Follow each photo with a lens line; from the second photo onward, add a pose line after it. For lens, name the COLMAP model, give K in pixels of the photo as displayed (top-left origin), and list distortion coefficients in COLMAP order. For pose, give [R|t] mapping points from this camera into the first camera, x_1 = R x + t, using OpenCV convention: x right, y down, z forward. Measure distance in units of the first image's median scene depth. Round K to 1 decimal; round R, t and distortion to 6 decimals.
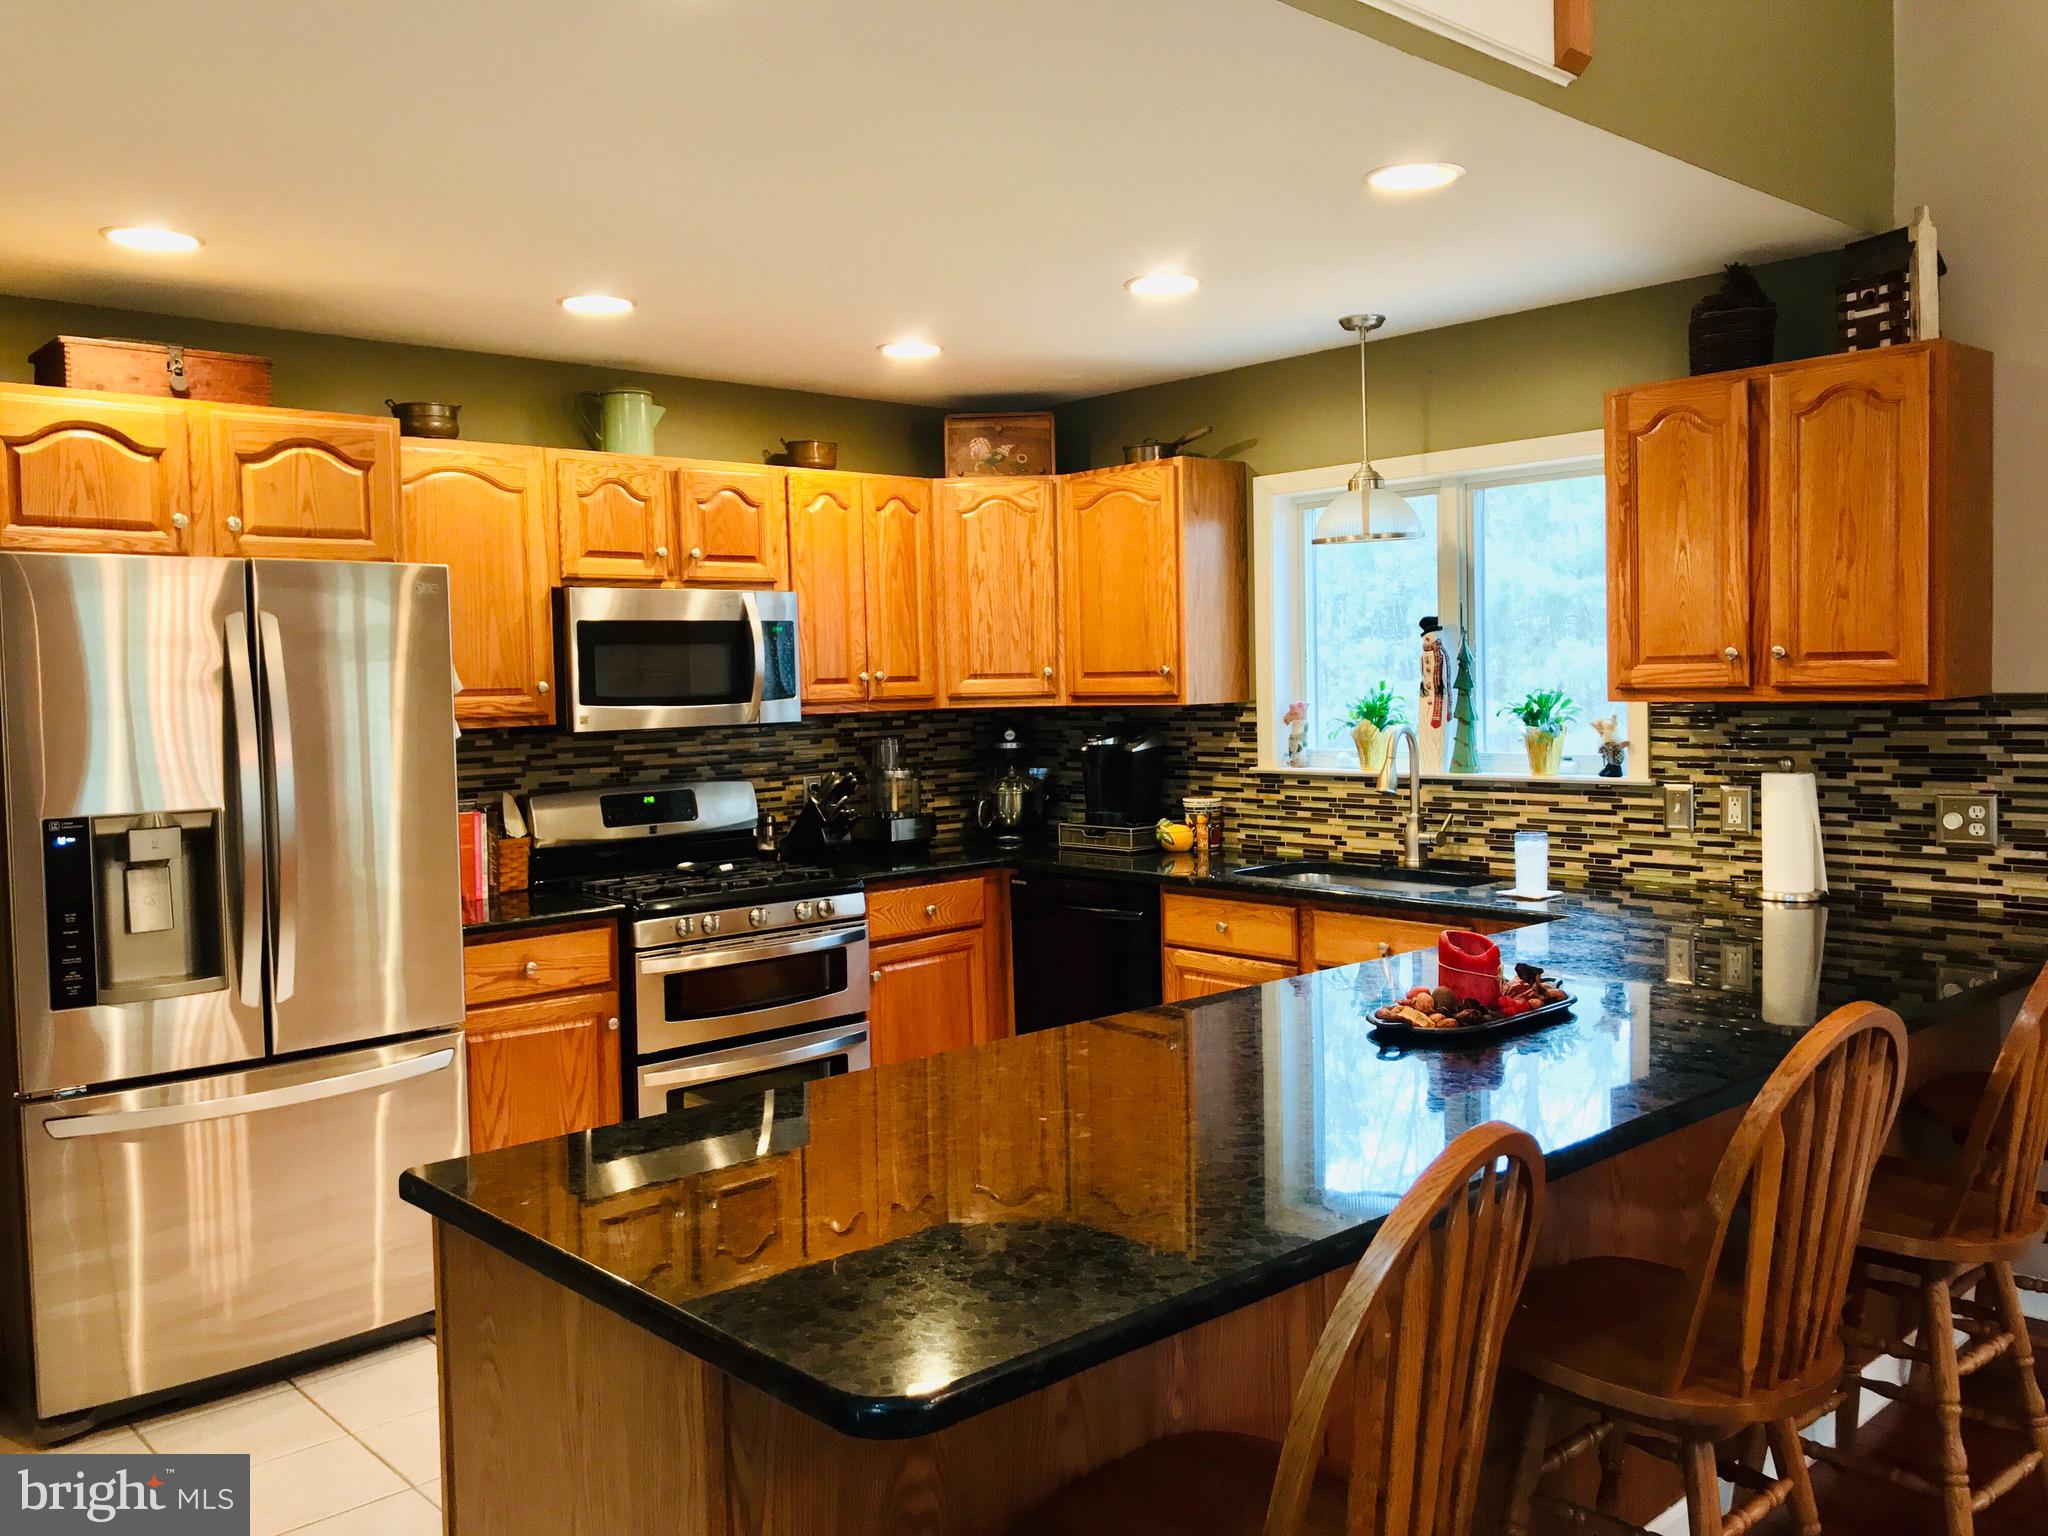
lens RADIAL K [[1671.5, 0, 1017.6], [0, 1671.5, 758.5], [0, 0, 1]] dist [0.058646, -0.086038]
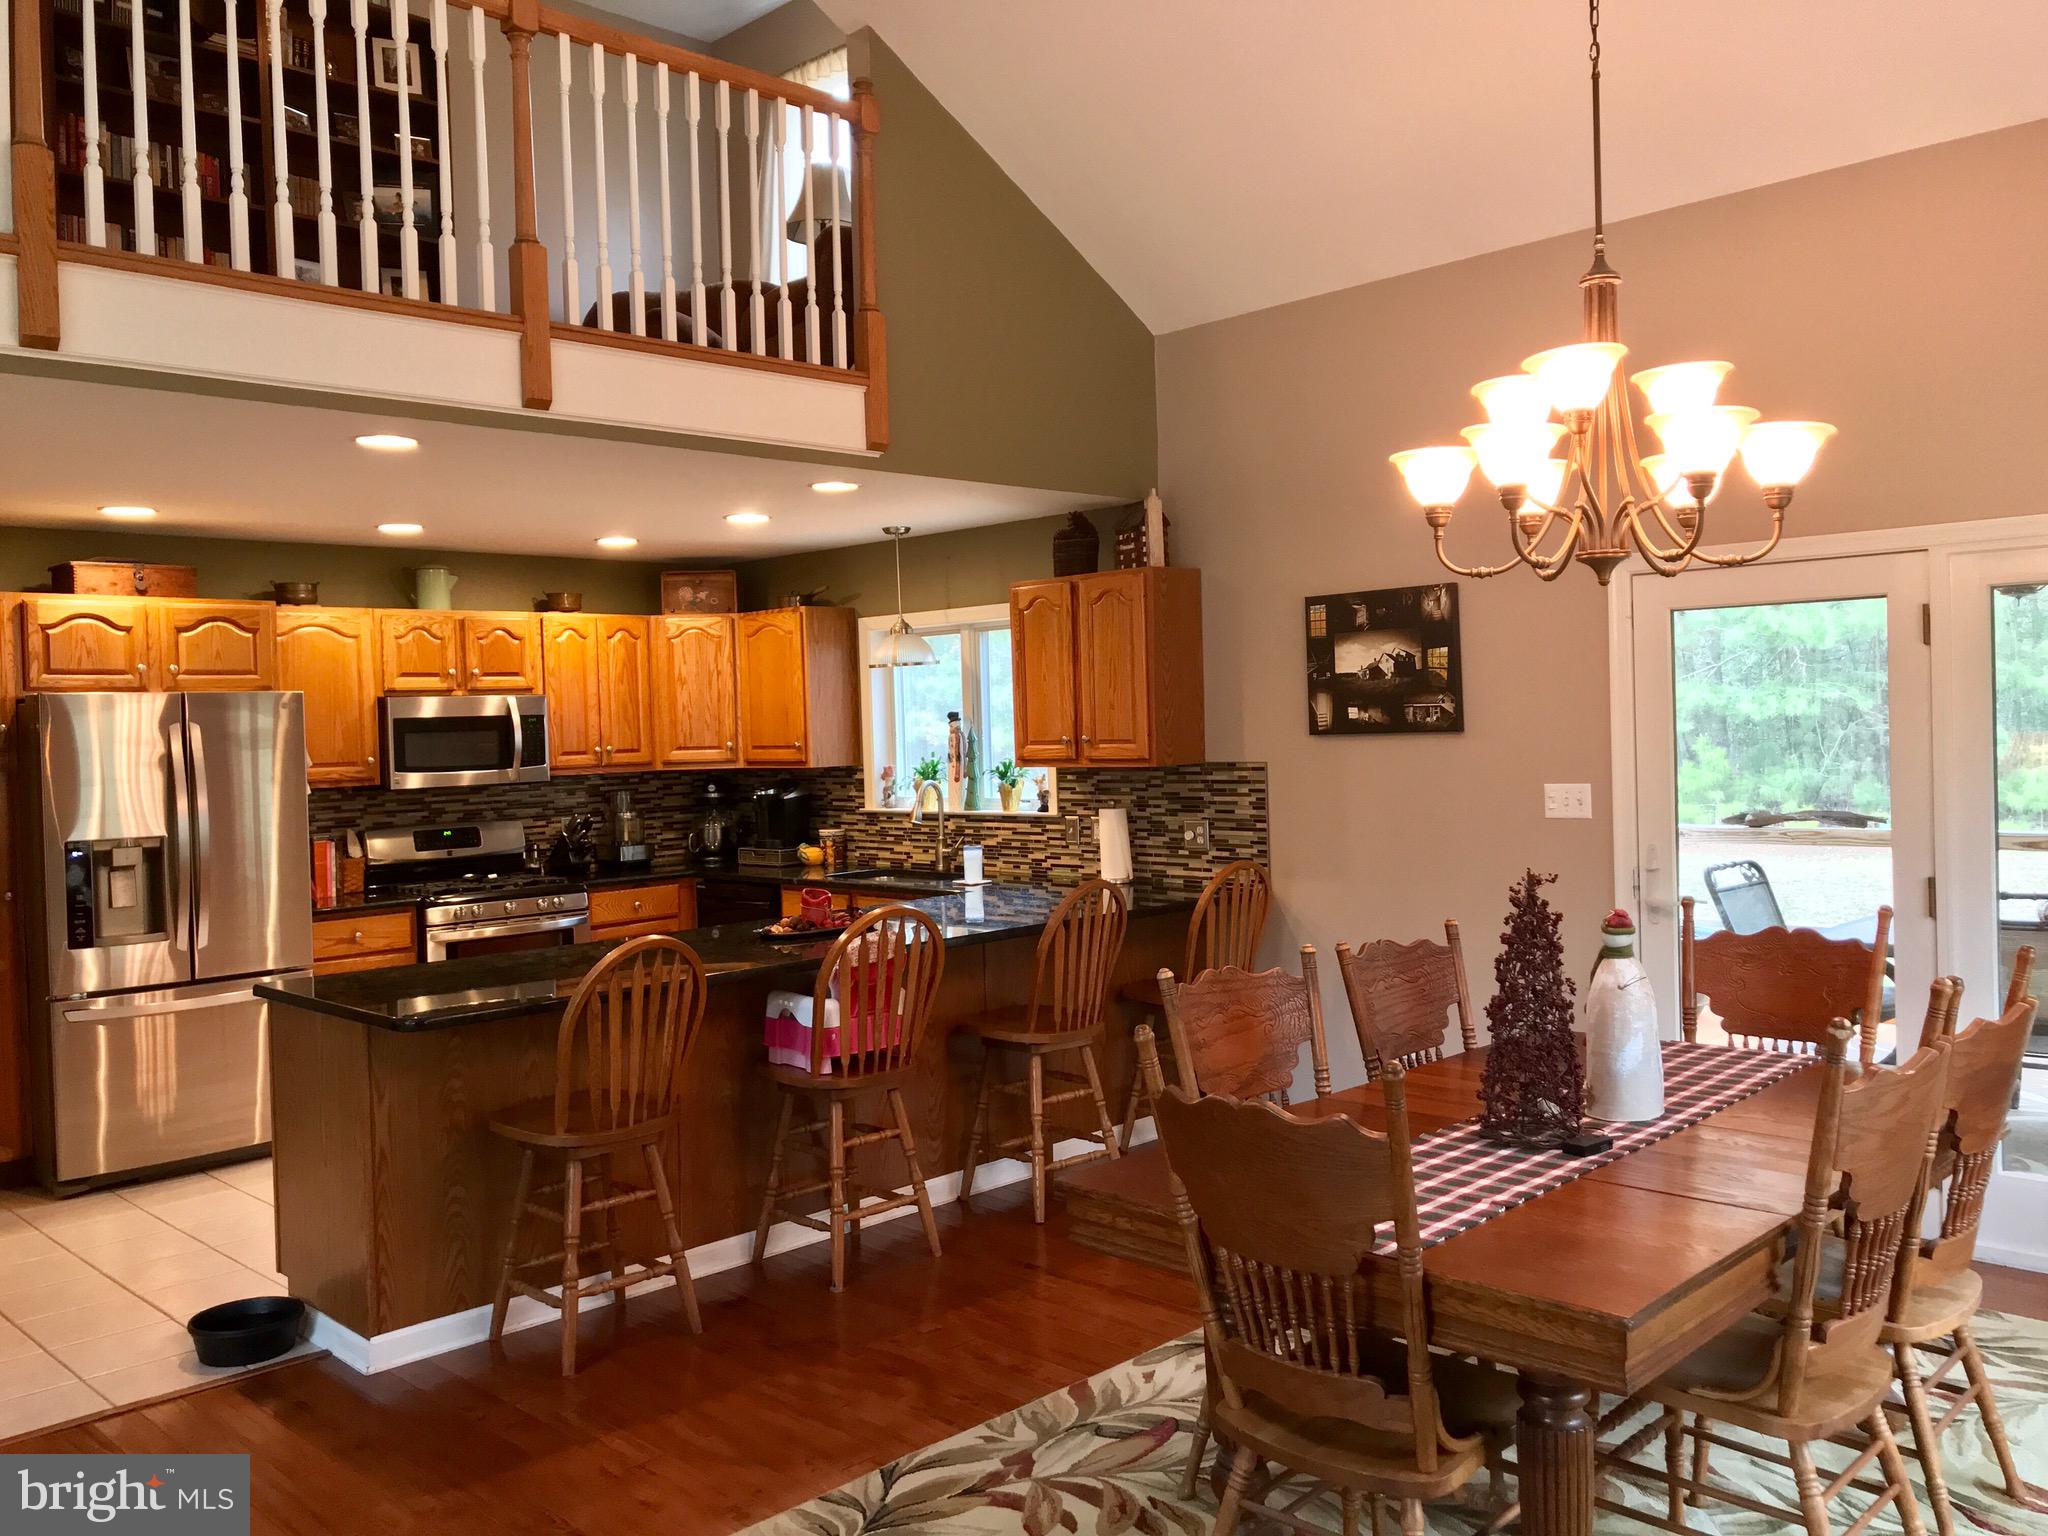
lens RADIAL K [[1671.5, 0, 1019.3], [0, 1671.5, 754.0], [0, 0, 1]] dist [0.058646, -0.086038]
pose [[0.999167, -0.006454, 0.040289, 0.254825], [0.007679, 0.999510, -0.030334, 0.003426], [-0.040073, 0.030618, 0.998728, -0.584826]]
